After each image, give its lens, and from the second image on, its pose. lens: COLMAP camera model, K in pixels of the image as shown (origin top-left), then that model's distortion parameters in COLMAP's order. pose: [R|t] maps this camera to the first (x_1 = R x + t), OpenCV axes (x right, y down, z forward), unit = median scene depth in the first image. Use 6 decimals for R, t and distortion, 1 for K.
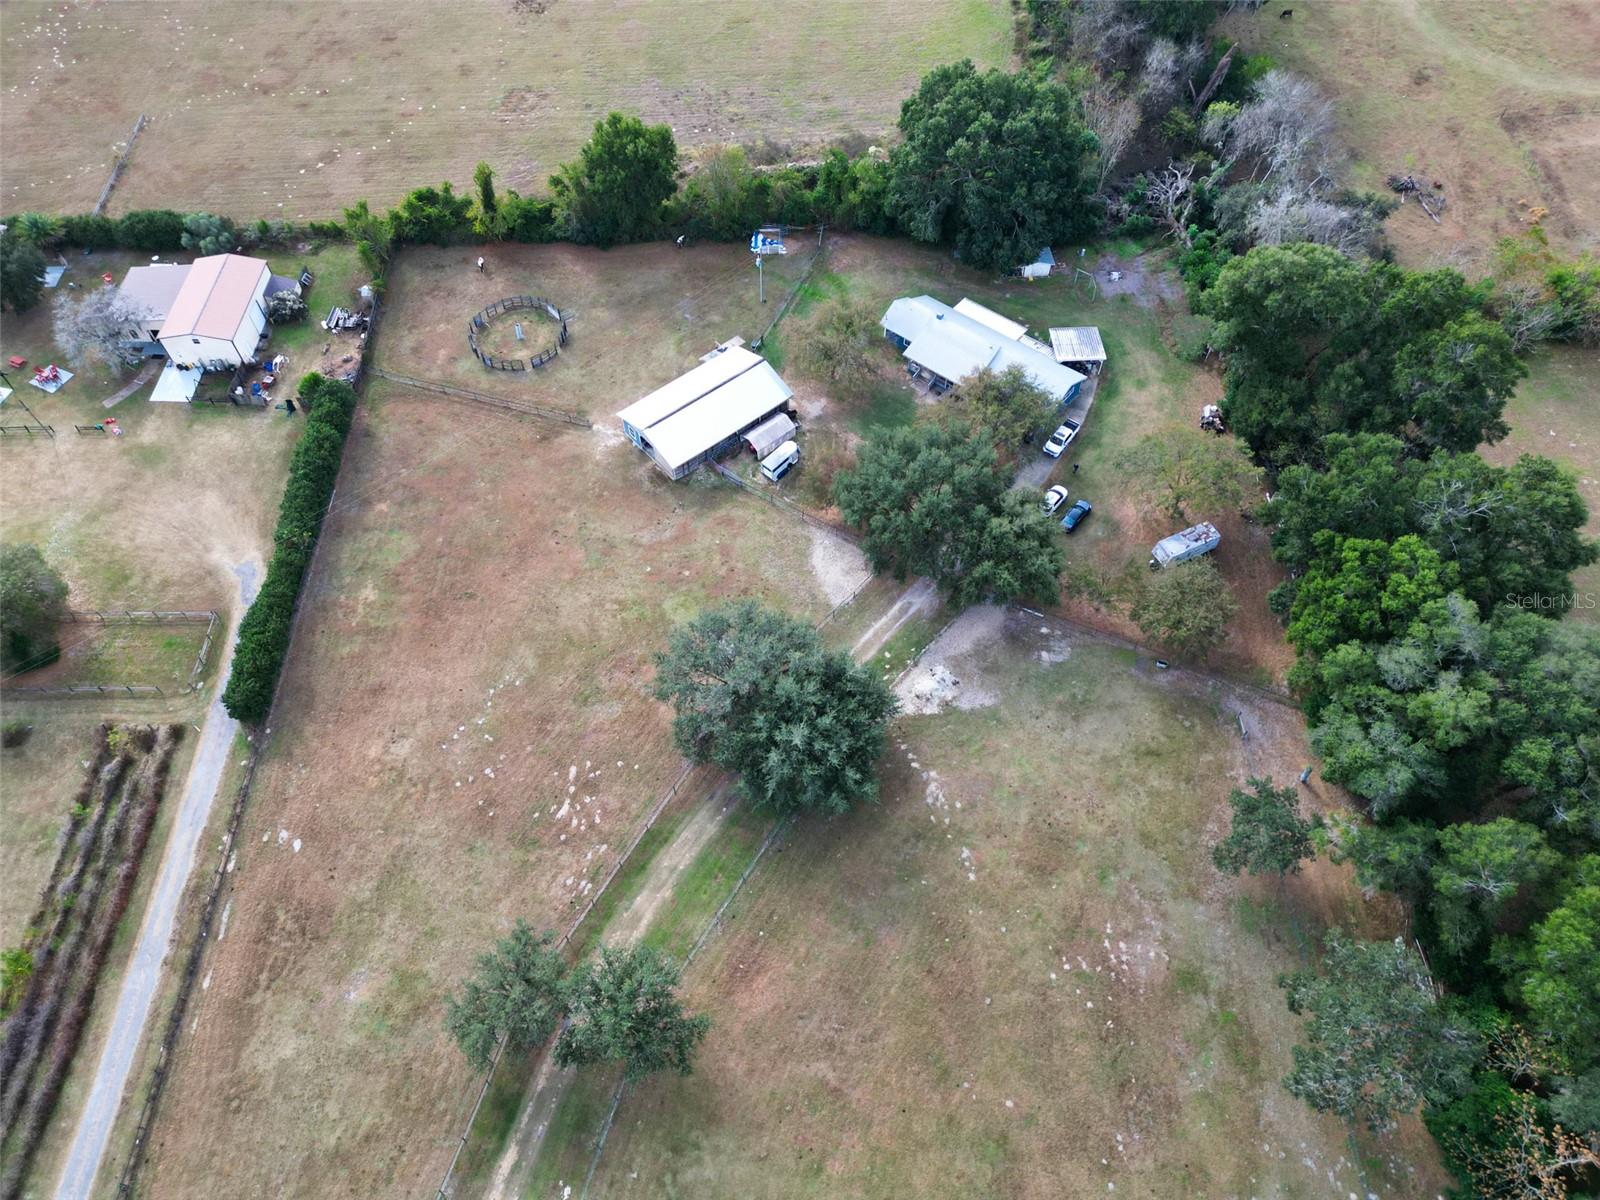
lens RADIAL K [[1112.7, 0, 796.7], [0, 1112.7, 602.7], [0, 0, 1]] dist [0.073752, -0.067540]
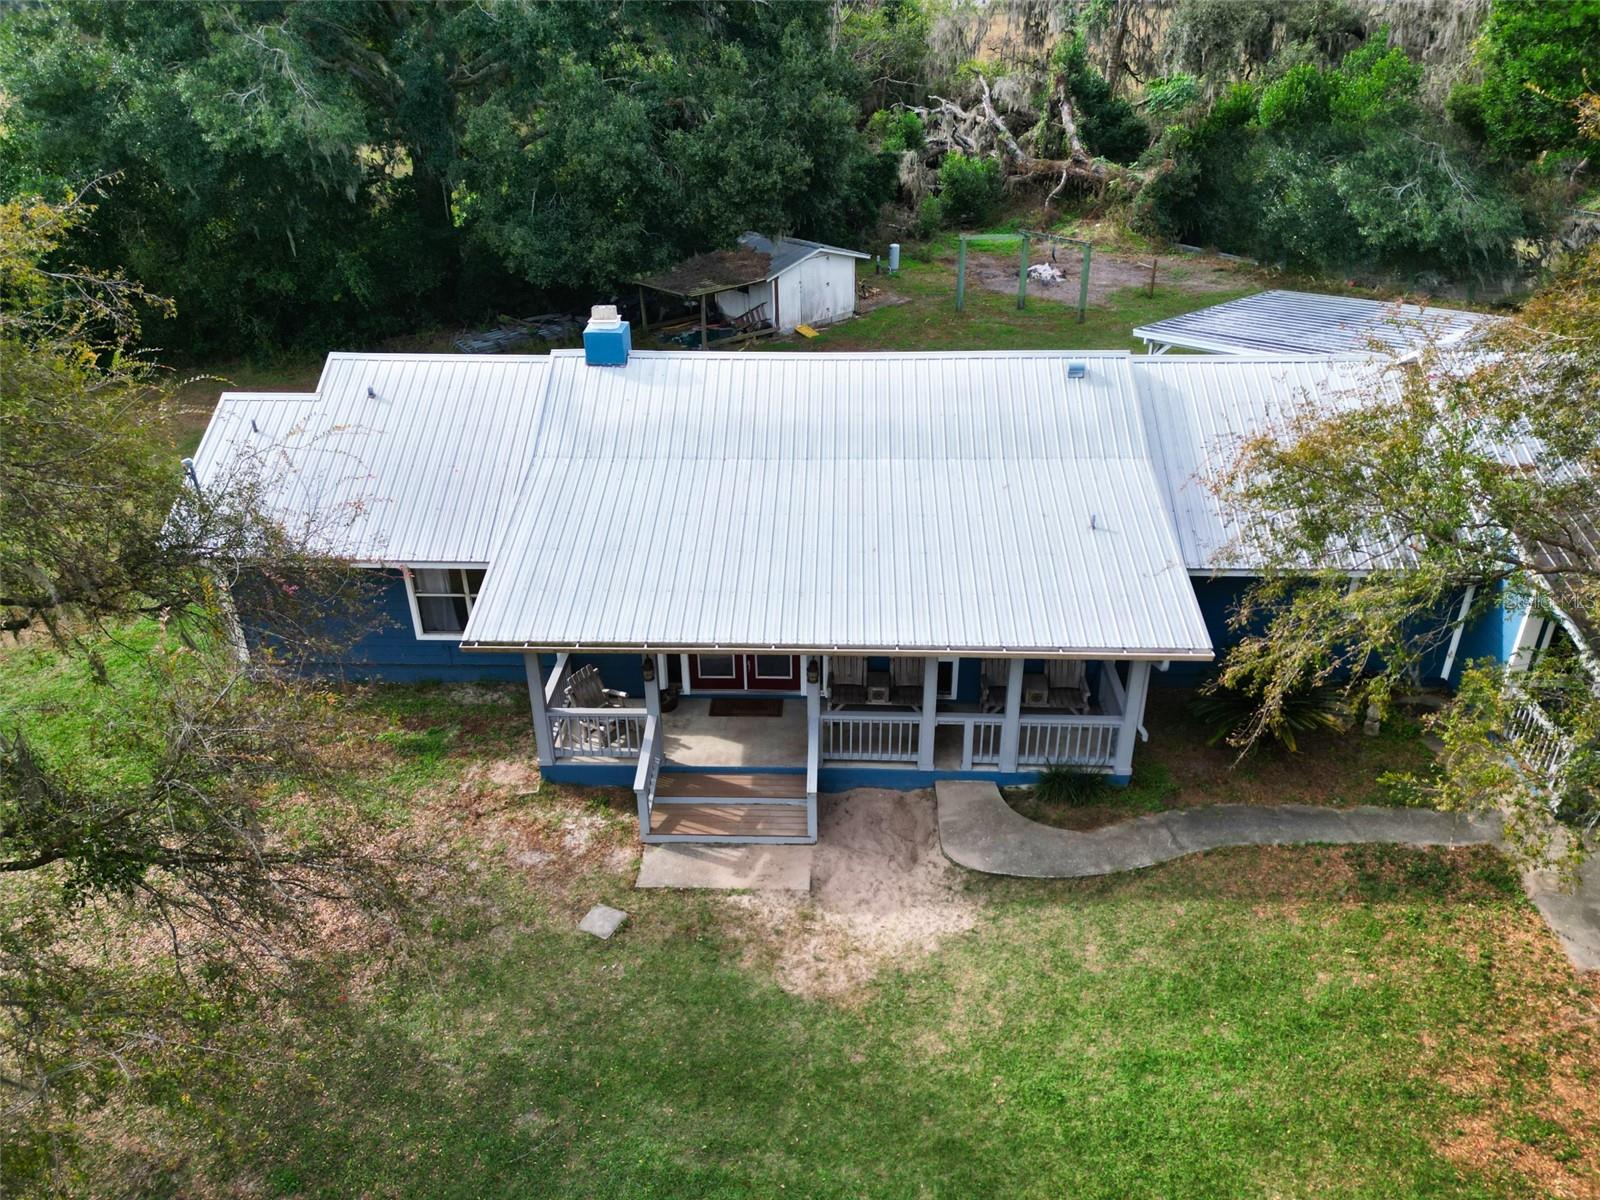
lens RADIAL K [[1142.3, 0, 792.5], [0, 1142.3, 600.0], [0, 0, 1]] dist [0.085085, -0.087948]
pose [[0.807342, -0.283391, 0.517580, 0.068026], [0.493047, 0.805871, -0.327836, -0.182909], [-0.324197, 0.519867, 0.790338, 0.947032]]
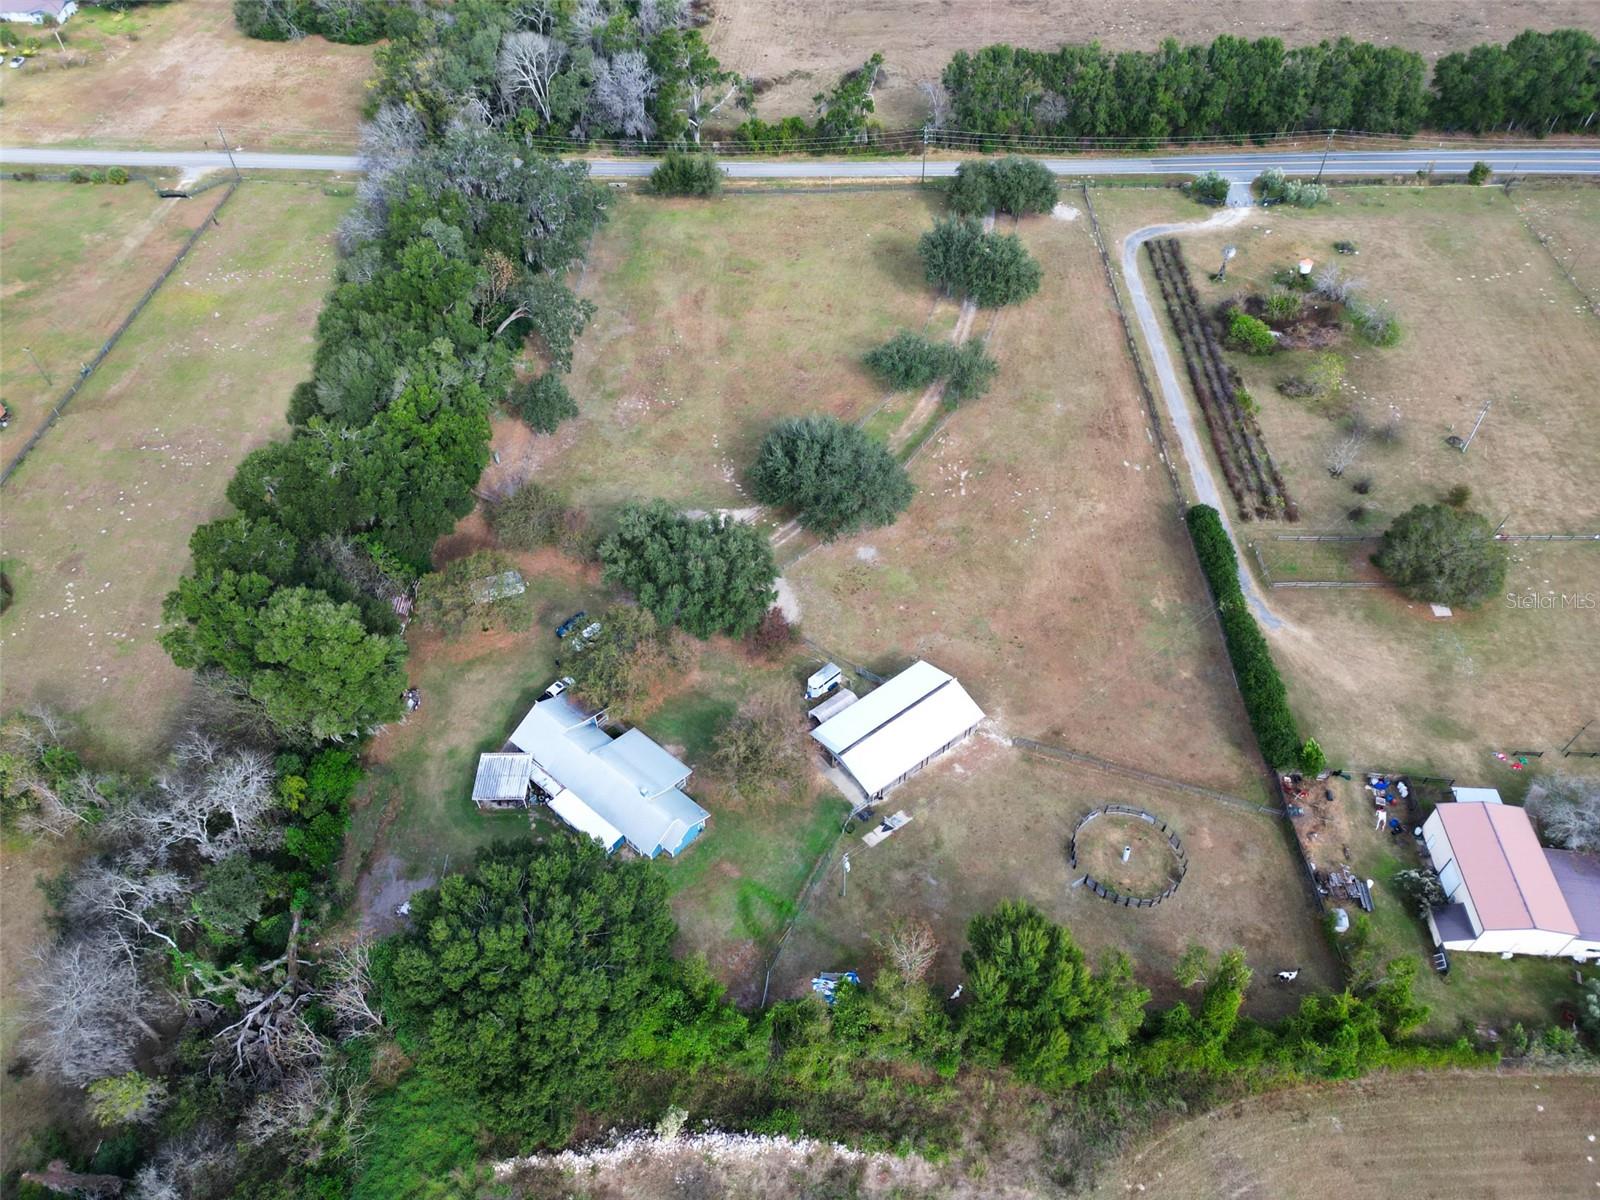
lens RADIAL K [[1112.7, 0, 796.7], [0, 1112.7, 602.7], [0, 0, 1]] dist [0.073752, -0.067540]
pose [[-0.999251, -0.013651, 0.036198, -0.026434], [0.038321, -0.221000, 0.974521, -1.153019], [-0.005304, 0.975178, 0.221357, 0.687594]]
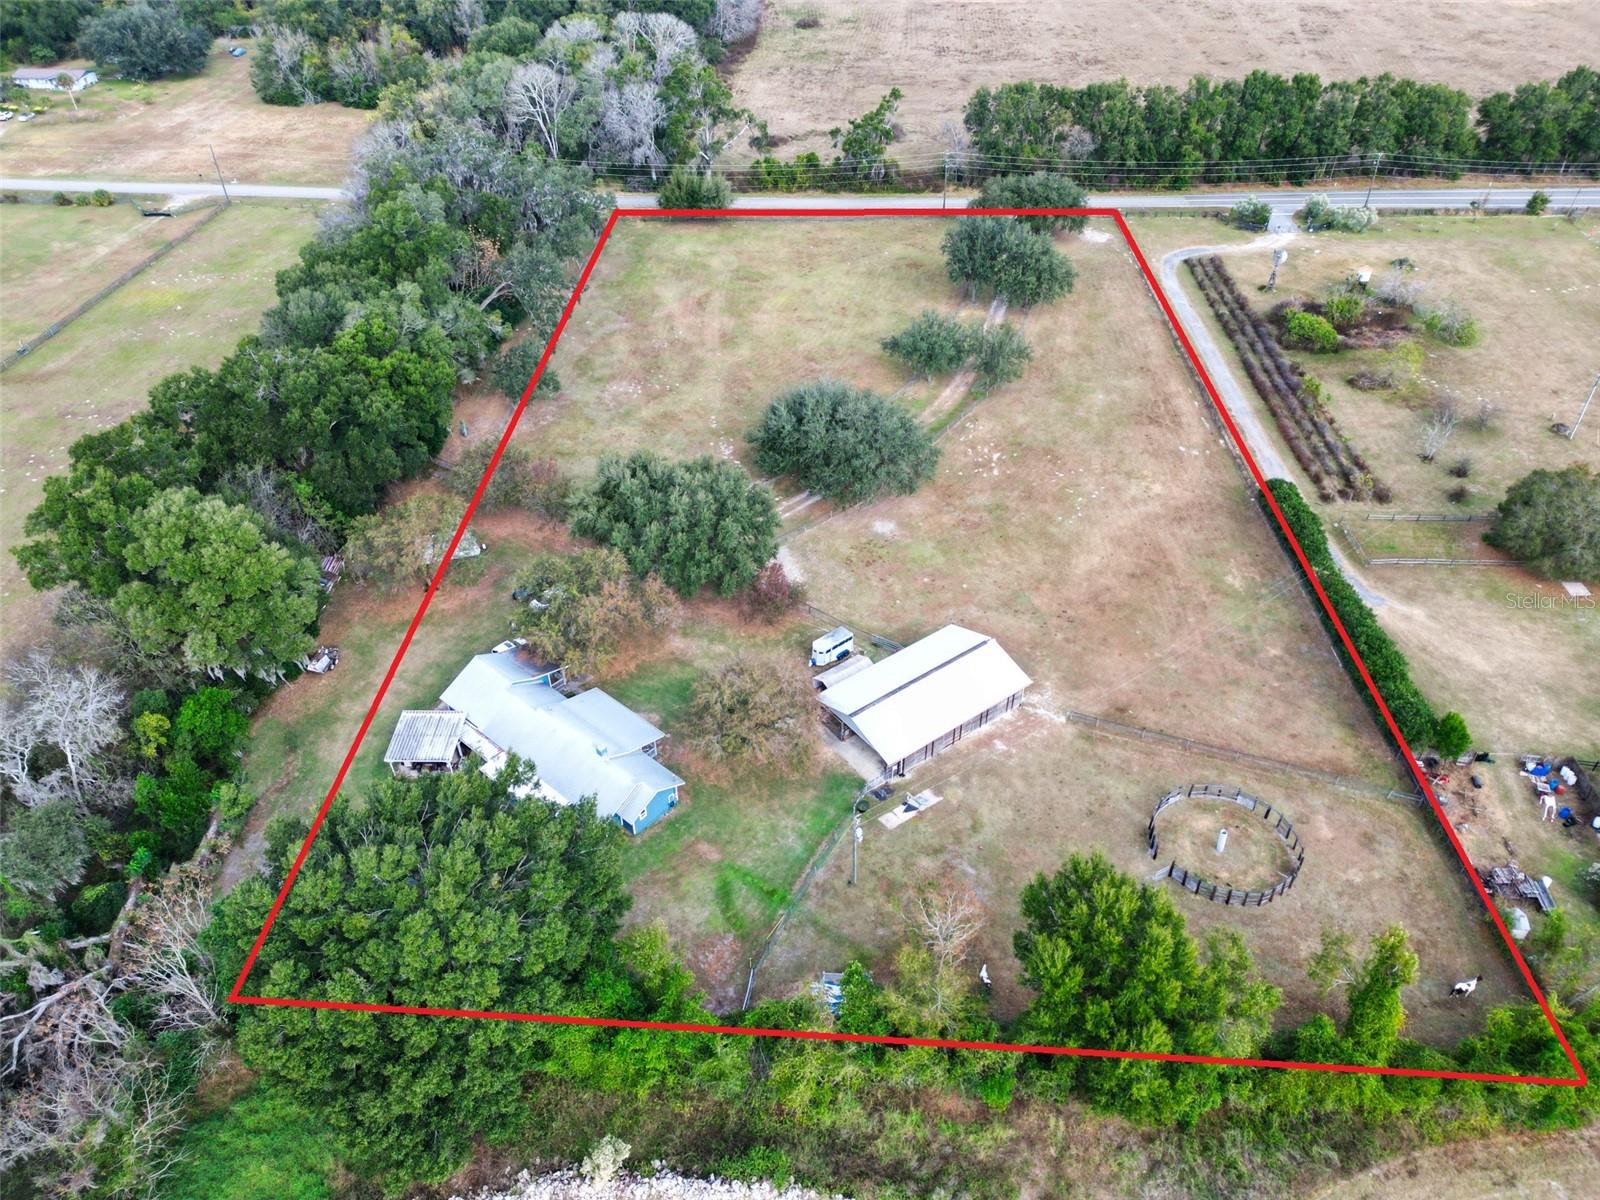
lens RADIAL K [[1112.7, 0, 796.7], [0, 1112.7, 602.7], [0, 0, 1]] dist [0.073752, -0.067540]
pose [[-0.998435, -0.021939, 0.051442, -0.031232], [0.052812, -0.067265, 0.996336, -0.998726], [-0.018399, 0.997494, 0.068318, 0.903192]]
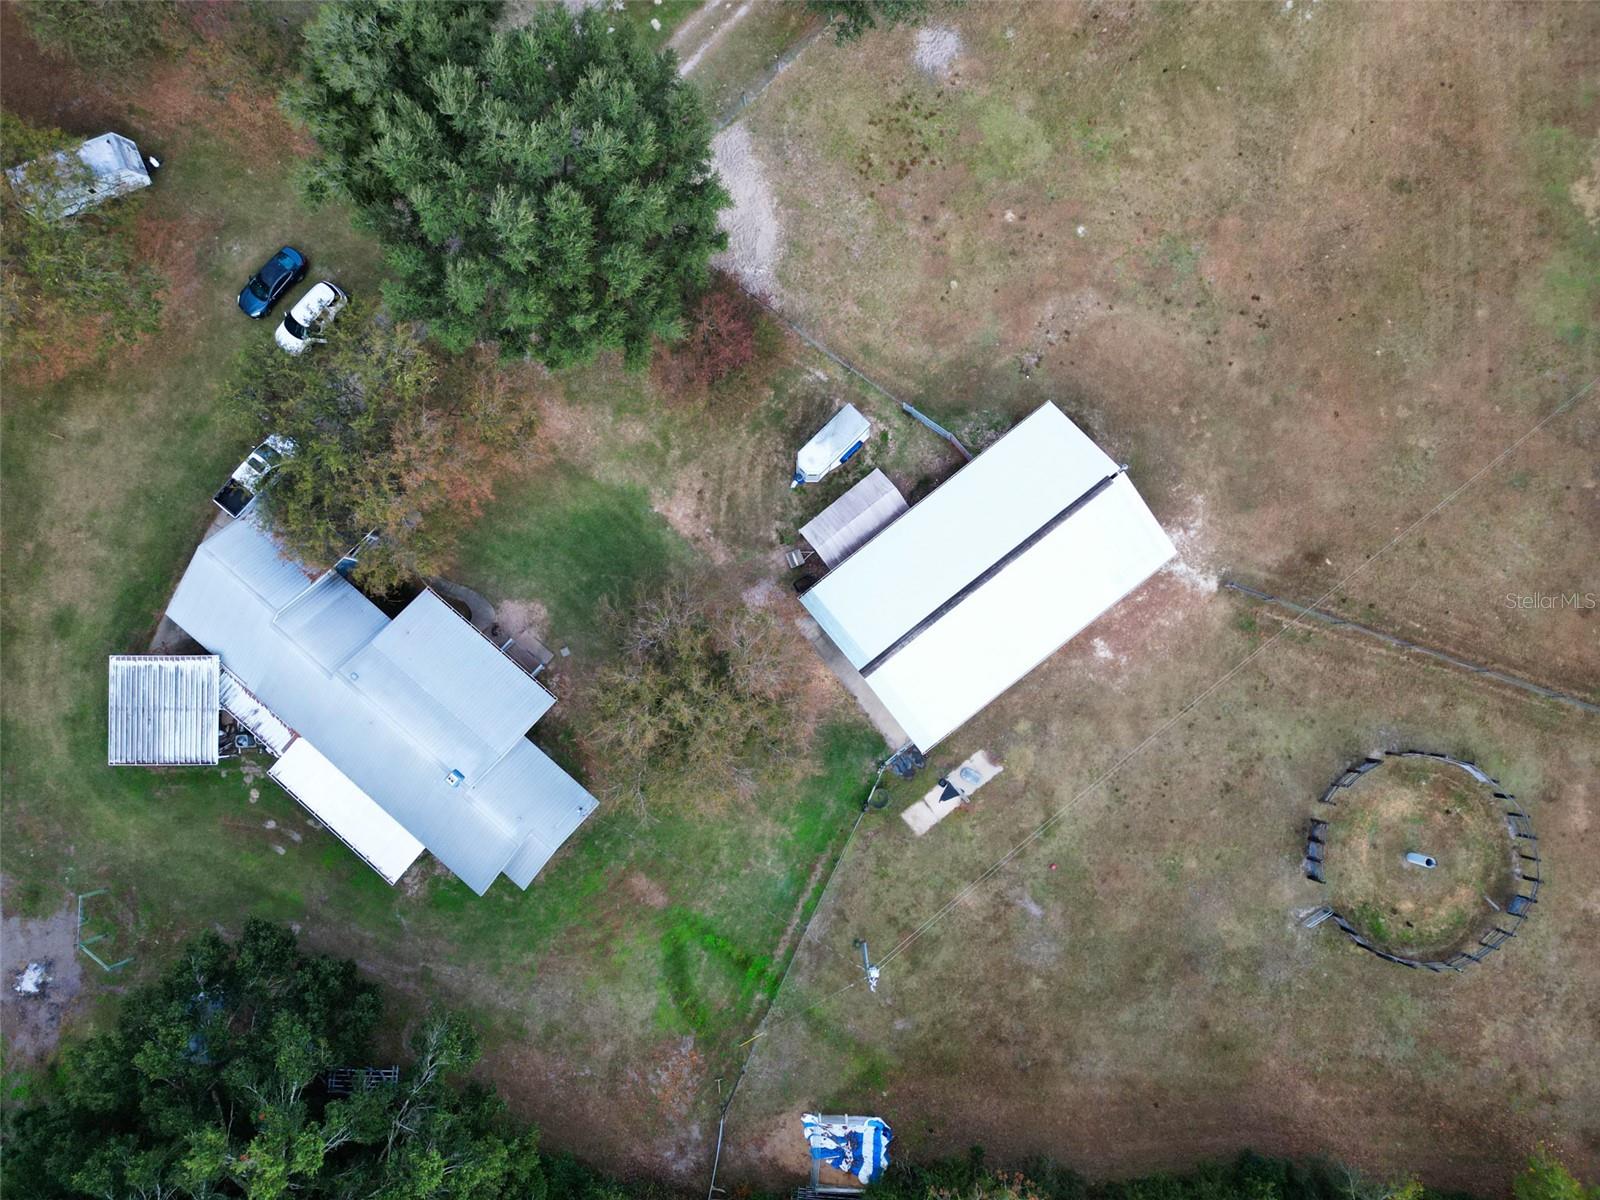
lens RADIAL K [[1112.7, 0, 796.7], [0, 1112.7, 602.7], [0, 0, 1]] dist [0.073752, -0.067540]
pose [[-0.999222, -0.031417, 0.023846, -0.012892], [0.039426, -0.778541, 0.626354, -0.495597], [-0.001113, 0.626806, 0.779174, 0.653412]]
